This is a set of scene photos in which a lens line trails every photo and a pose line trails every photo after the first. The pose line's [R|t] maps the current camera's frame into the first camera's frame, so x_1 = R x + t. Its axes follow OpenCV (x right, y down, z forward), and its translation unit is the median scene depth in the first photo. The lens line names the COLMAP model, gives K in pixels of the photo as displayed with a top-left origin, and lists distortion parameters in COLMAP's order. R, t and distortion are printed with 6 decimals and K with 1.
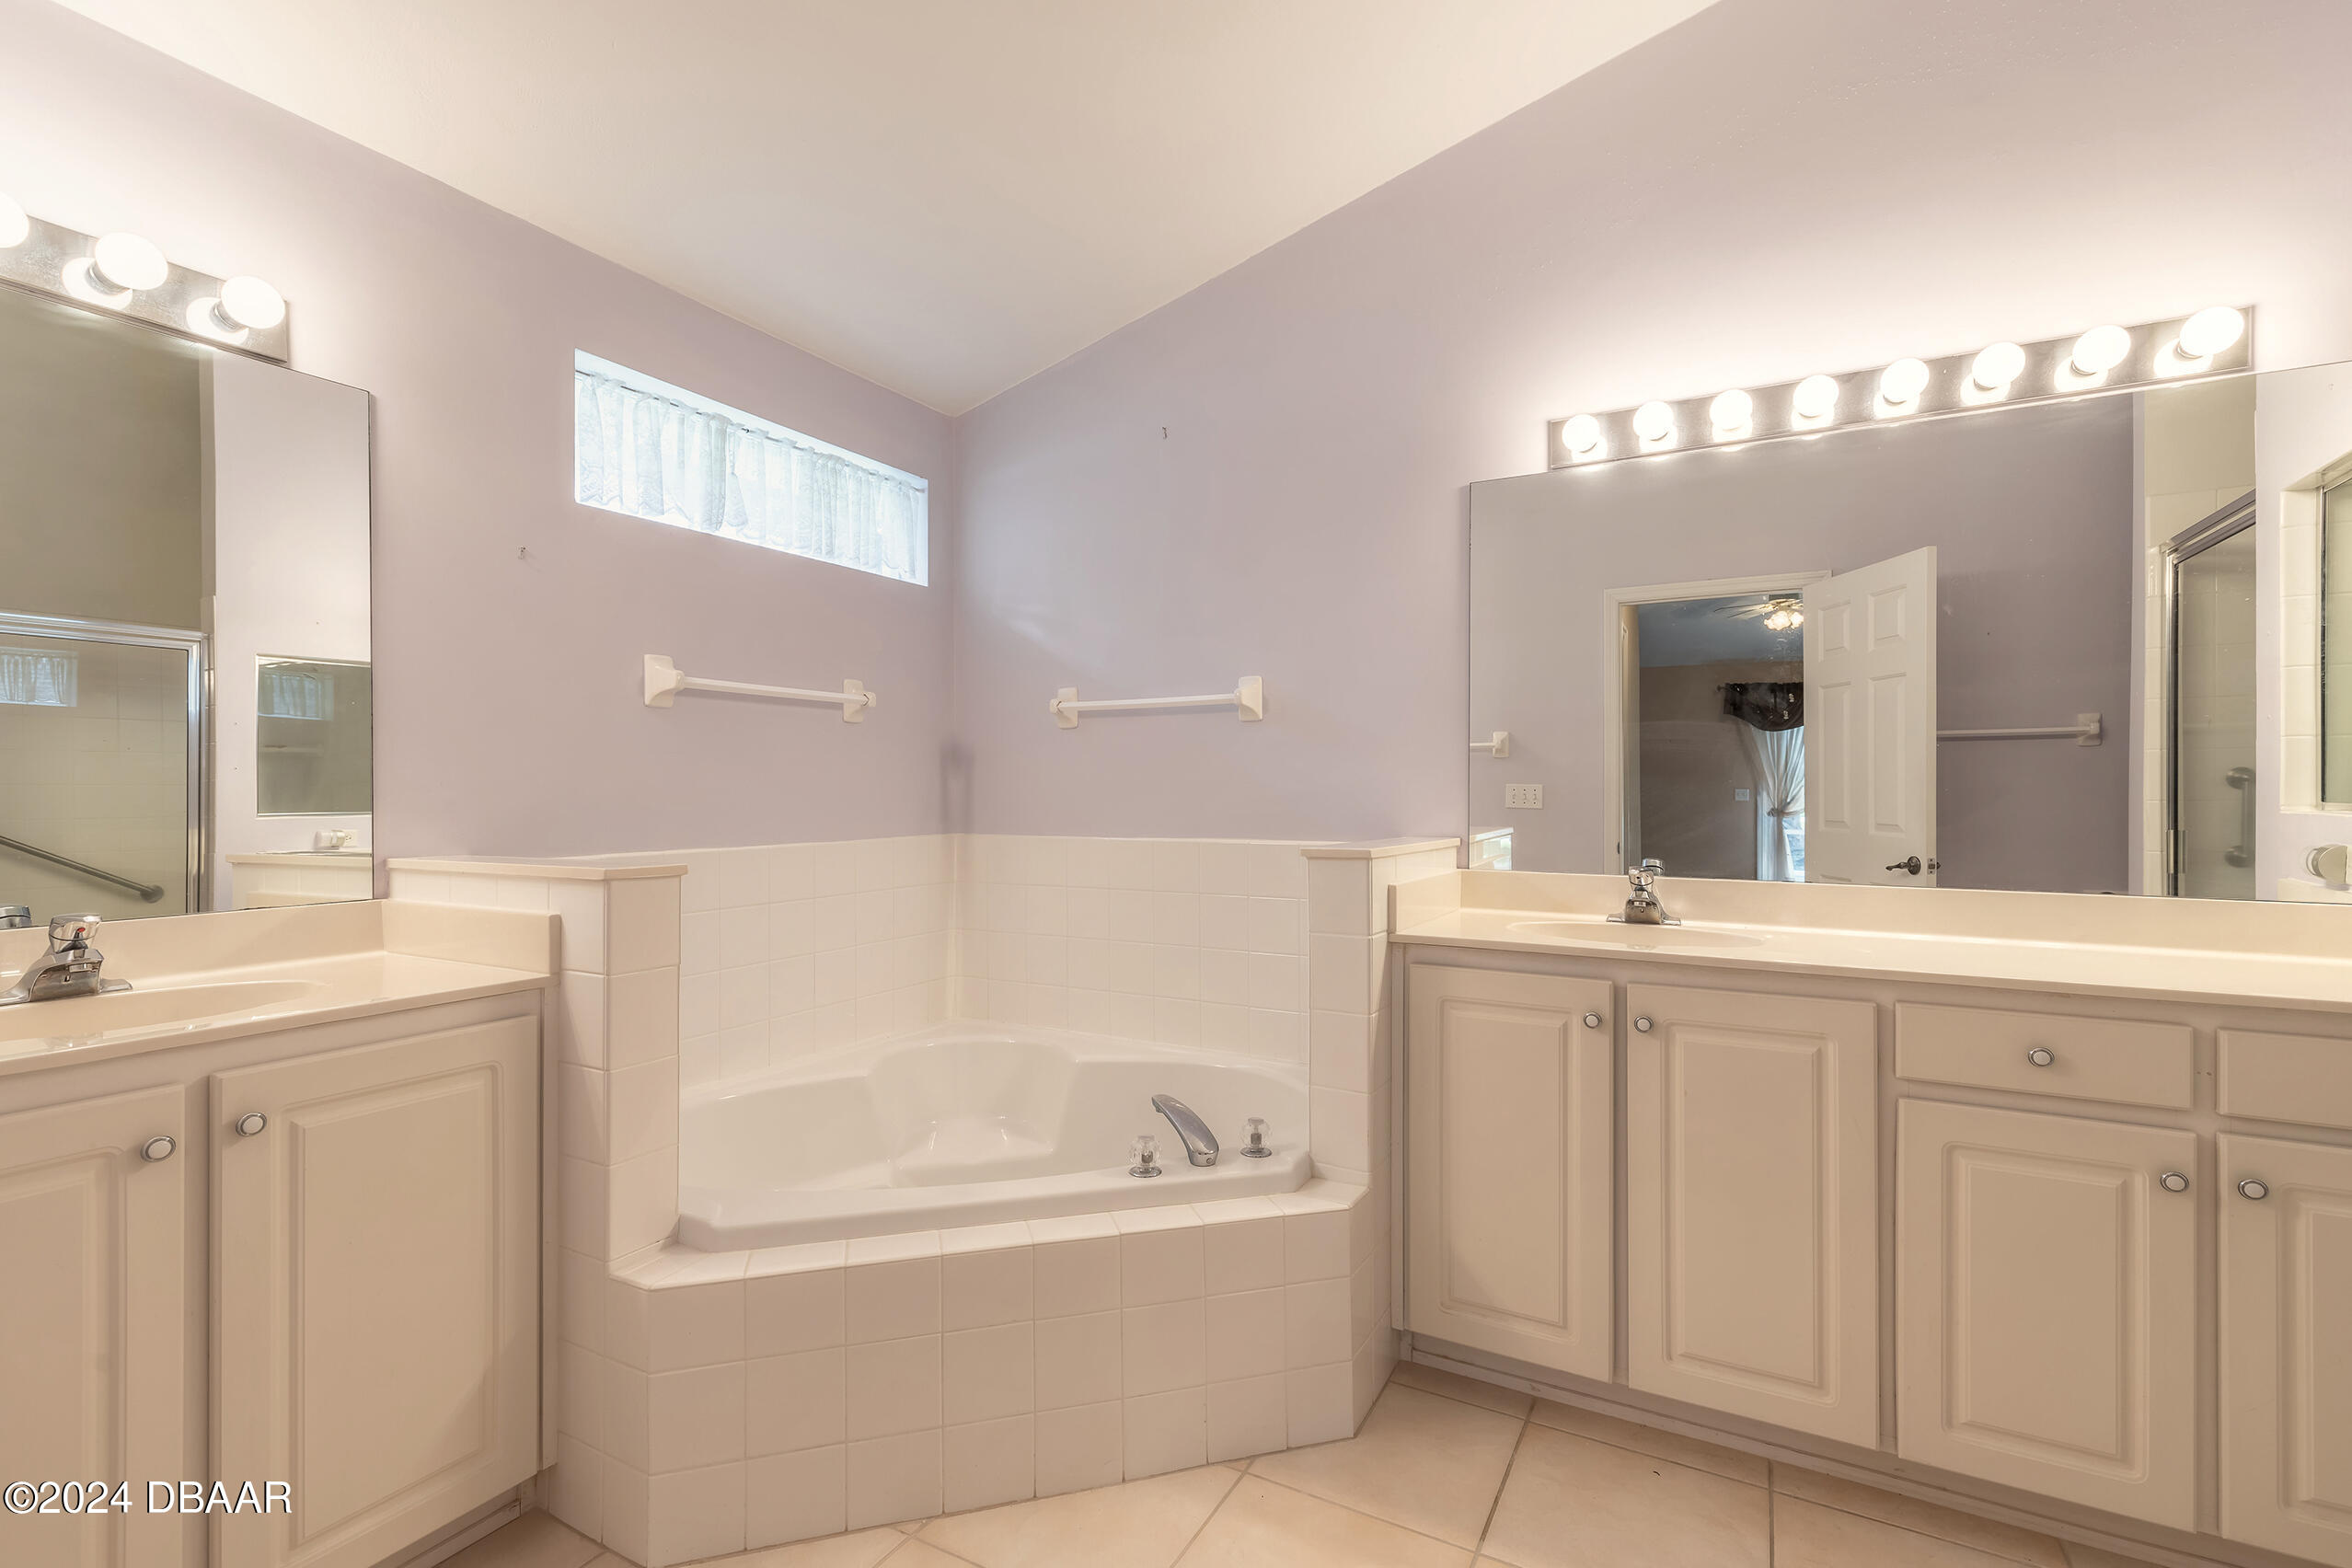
lens RADIAL K [[1060.4, 0, 1169.1], [0, 1060.4, 792.0], [0, 0, 1]] dist [0.004445, -0.000421]
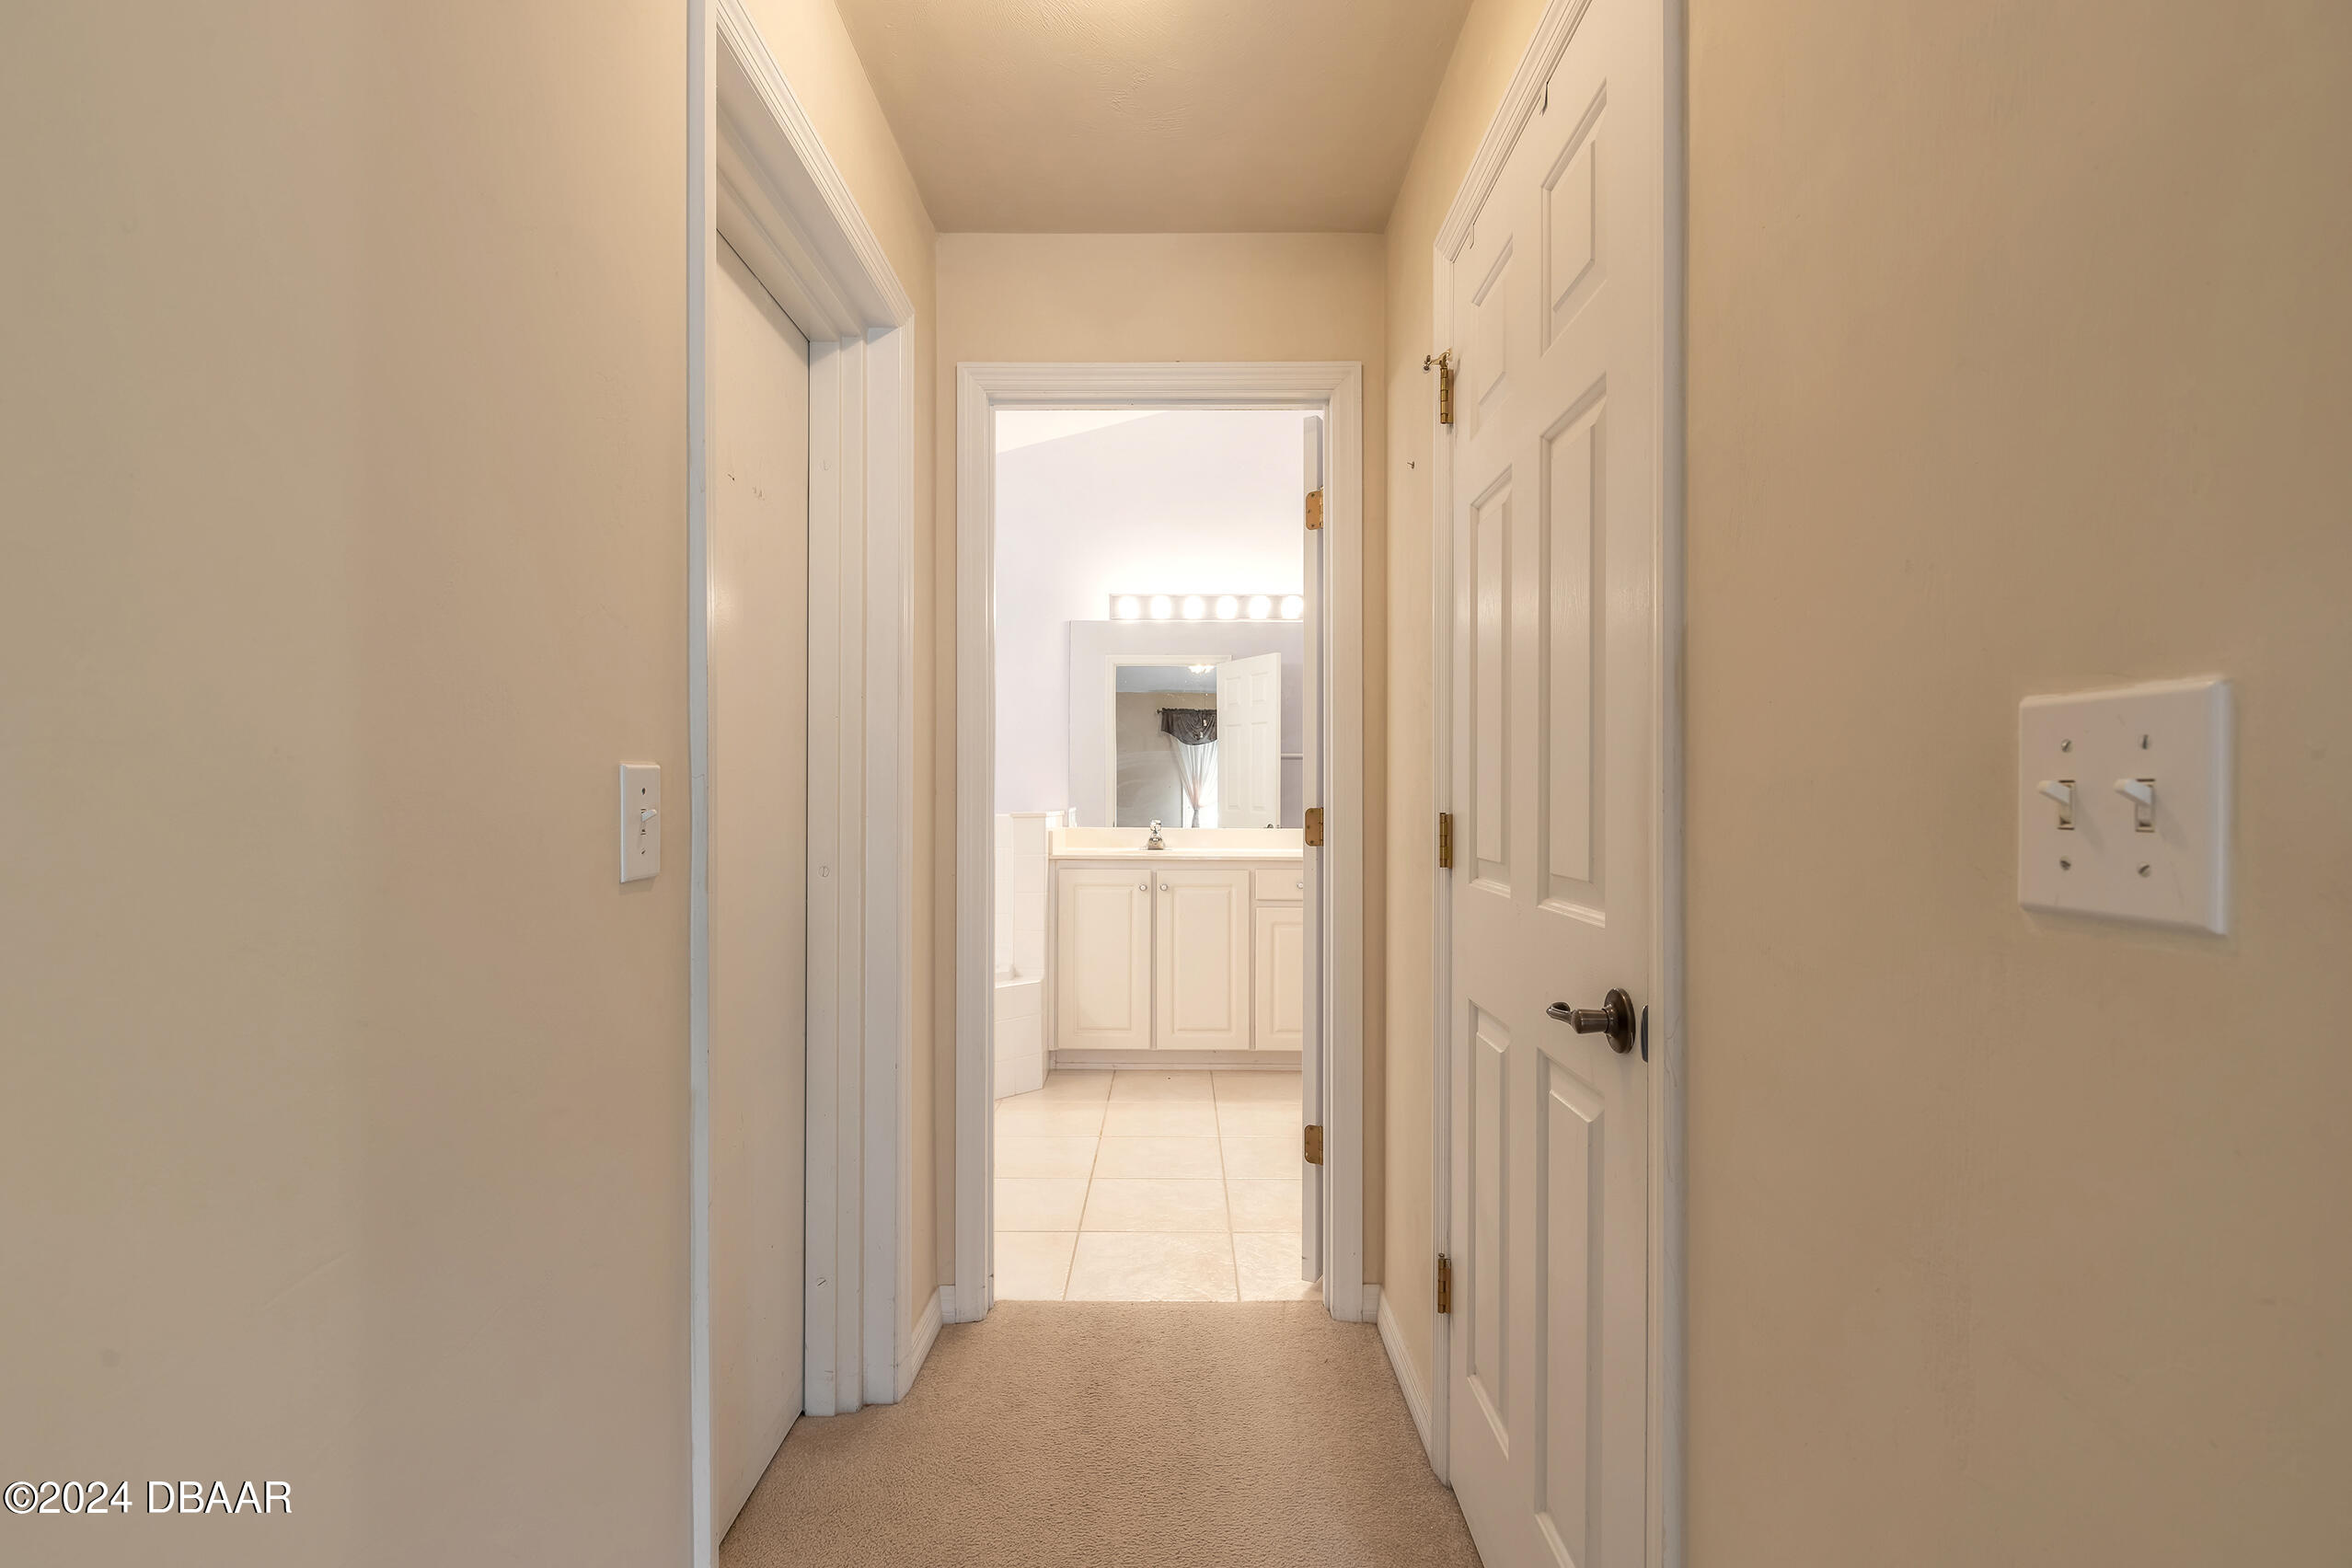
lens RADIAL K [[1152.6, 0, 1185.5], [0, 1152.6, 793.3], [0, 0, 1]] dist [-0.001349, -0.000014]
pose [[0.865878, 0.001553, 0.500252, -0.703827], [-0.002504, 0.999996, 0.001231, 0.013606], [-0.500249, -0.002319, 0.865879, -1.091348]]
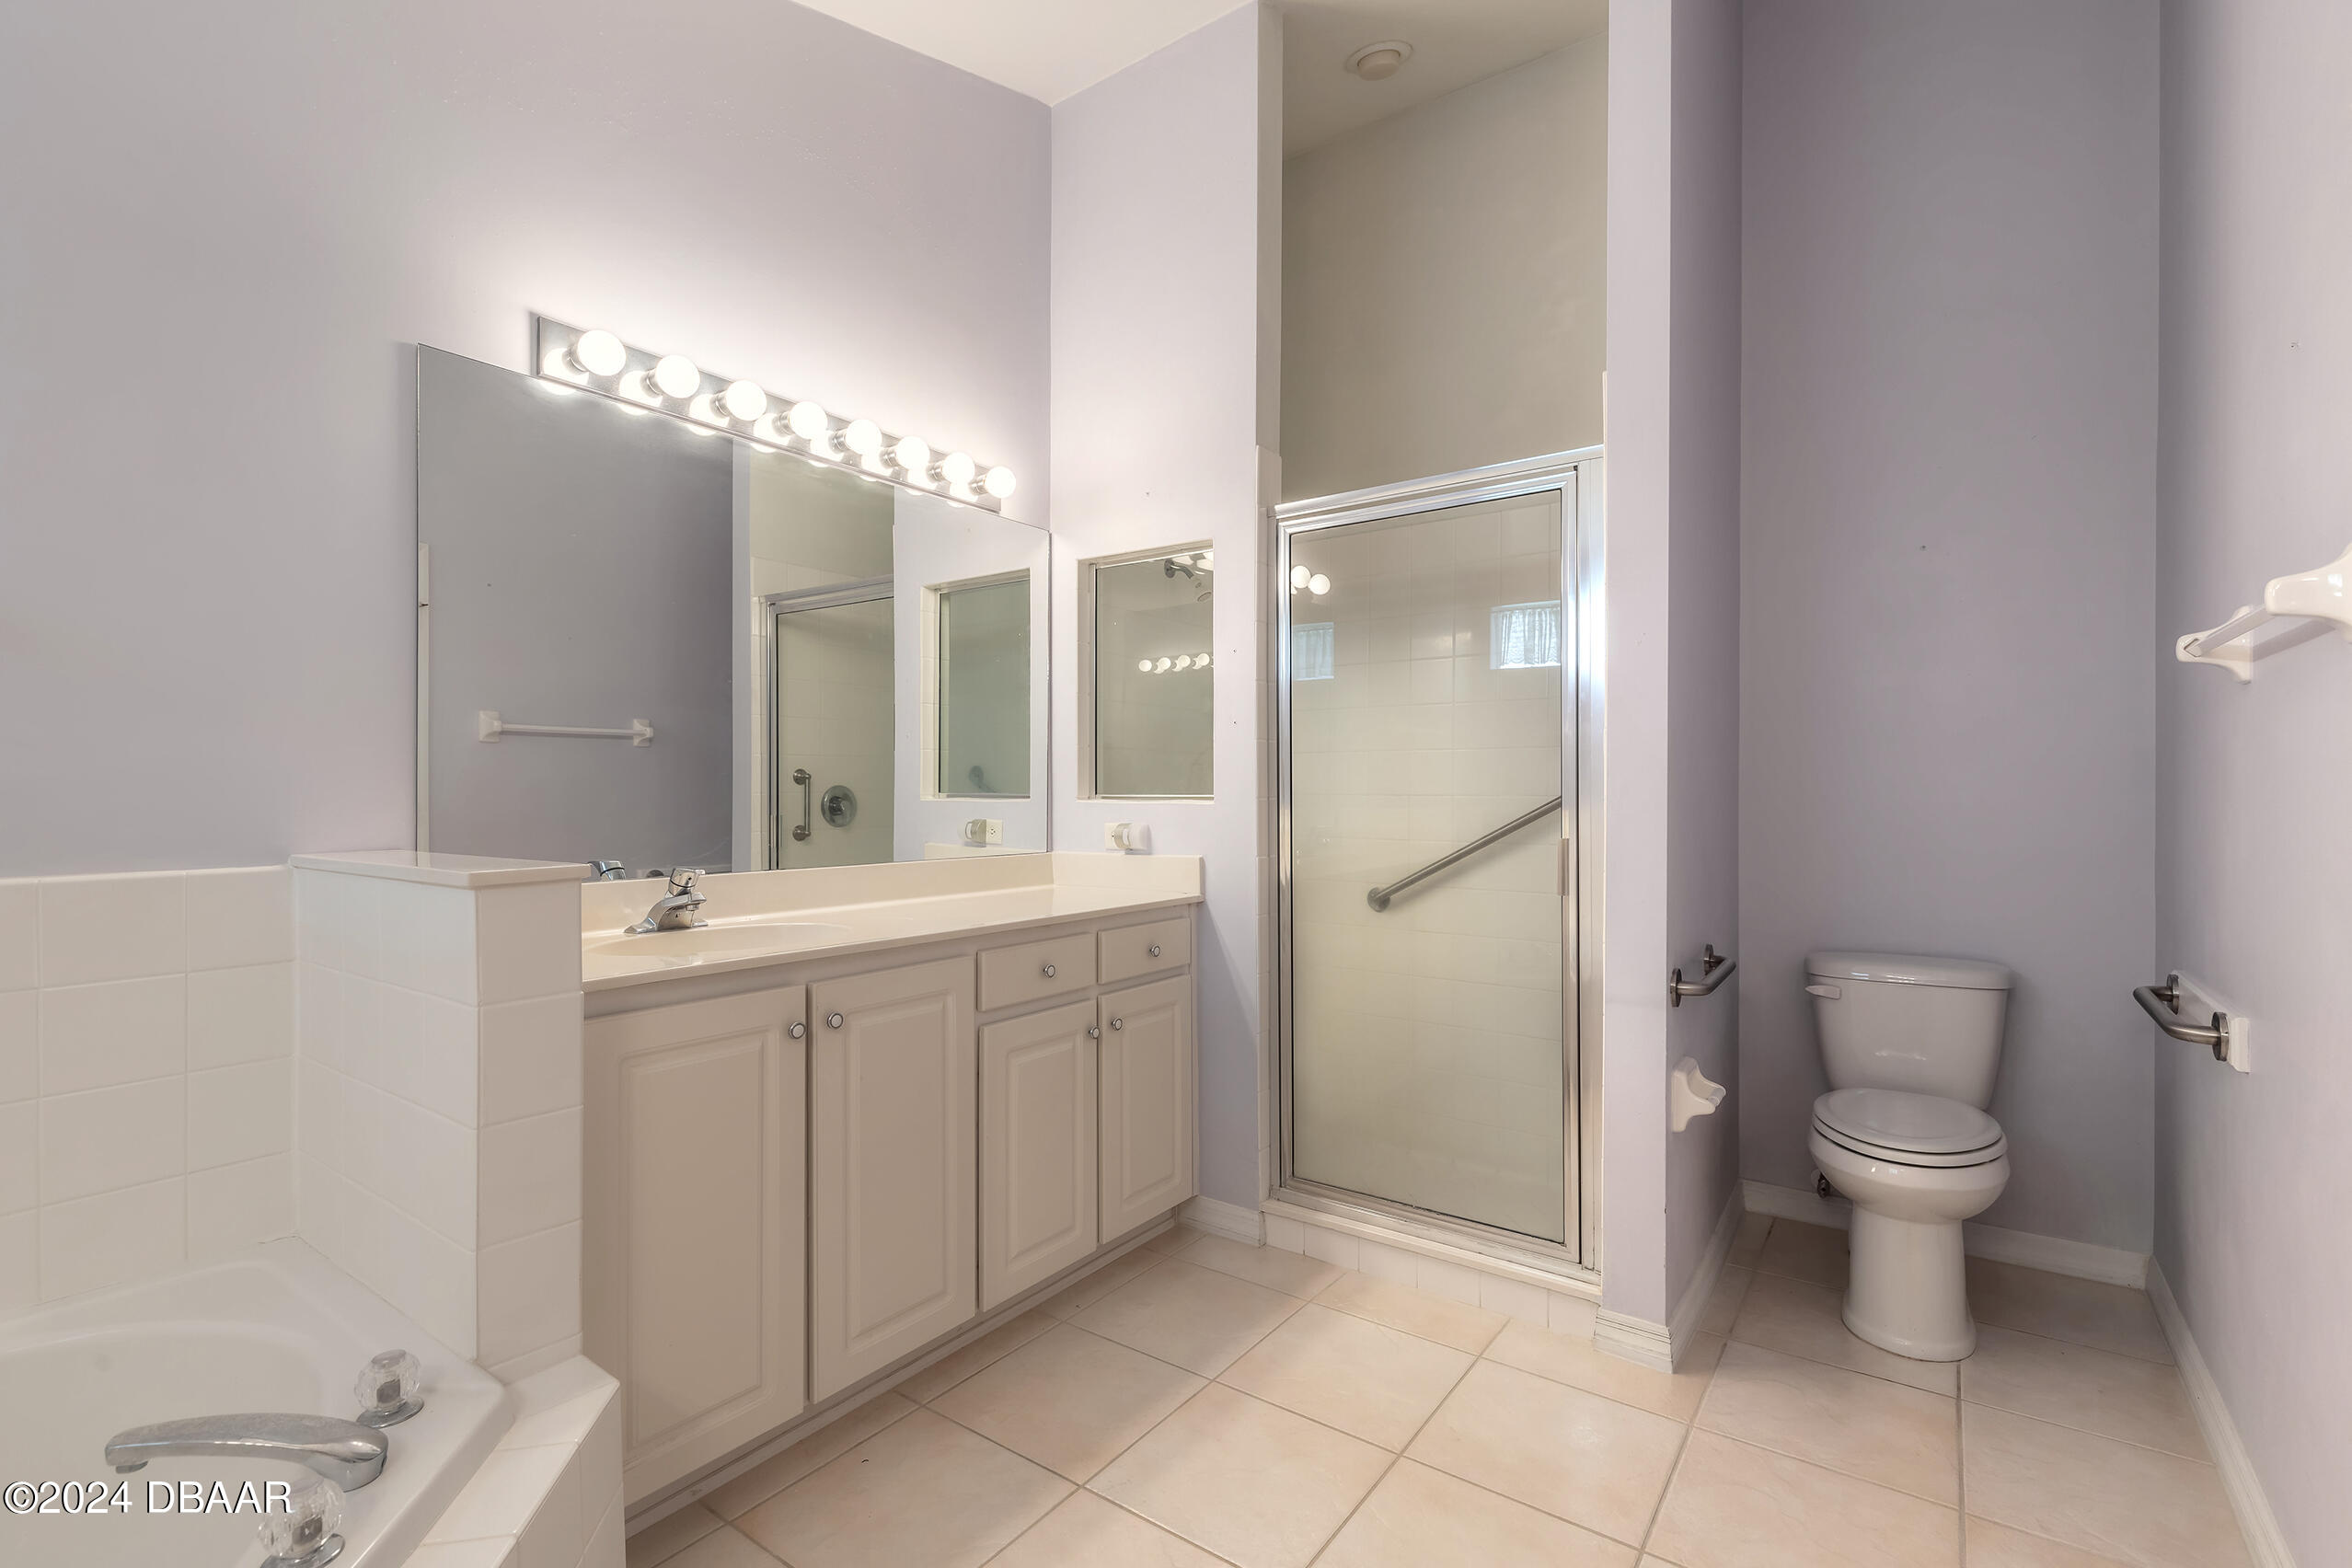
lens RADIAL K [[1060.4, 0, 1176.1], [0, 1060.4, 796.0], [0, 0, 1]] dist [0.004445, -0.000421]
pose [[0.110143, -0.007293, 0.993889, -0.460581], [0.000905, 0.999973, 0.007238, 0.004209], [-0.993915, 0.000103, 0.110147, 0.544286]]
